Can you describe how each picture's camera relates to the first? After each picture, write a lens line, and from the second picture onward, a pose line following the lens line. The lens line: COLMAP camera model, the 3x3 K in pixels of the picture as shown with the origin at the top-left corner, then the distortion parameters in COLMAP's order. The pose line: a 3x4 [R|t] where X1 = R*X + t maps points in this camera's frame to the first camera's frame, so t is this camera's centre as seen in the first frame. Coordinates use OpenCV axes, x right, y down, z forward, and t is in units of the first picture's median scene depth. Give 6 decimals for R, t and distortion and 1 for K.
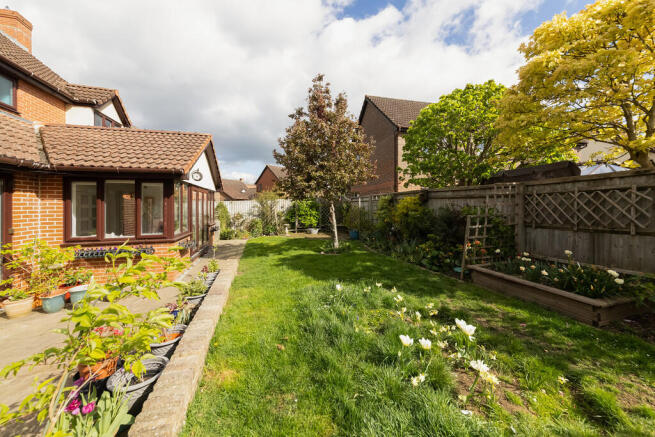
lens RADIAL K [[242.1, 0, 331.9], [0, 242.1, 215.9], [0, 0, 1]] dist [0.003758, 0.000263]
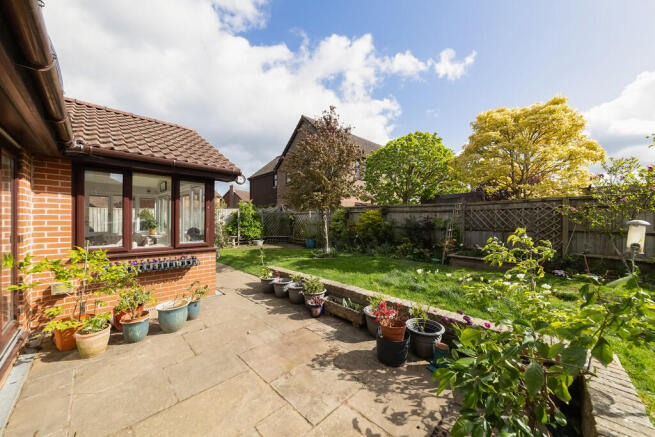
lens RADIAL K [[231.7, 0, 328.8], [0, 231.7, 217.5], [0, 0, 1]] dist [-0.007071, -0.000014]
pose [[0.874321, 0.020816, 0.484901, -0.619999], [0.006860, 0.998450, -0.055230, 0.031275], [-0.485299, 0.051615, 0.872823, 0.056784]]
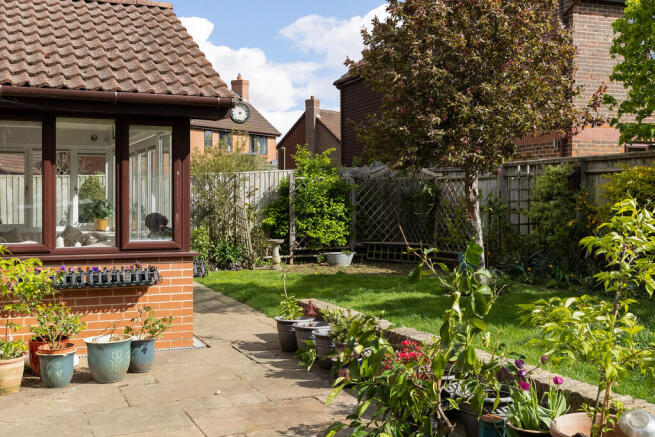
lens RADIAL K [[761.9, 0, 323.0], [0, 761.9, 182.5], [0, 0, 1]] dist [0.077077, 0.000000]
pose [[0.994031, 0.008919, 0.108735, -0.502266], [-0.001591, 0.997731, -0.067302, 0.054362], [-0.109088, 0.066727, 0.991790, -0.370118]]
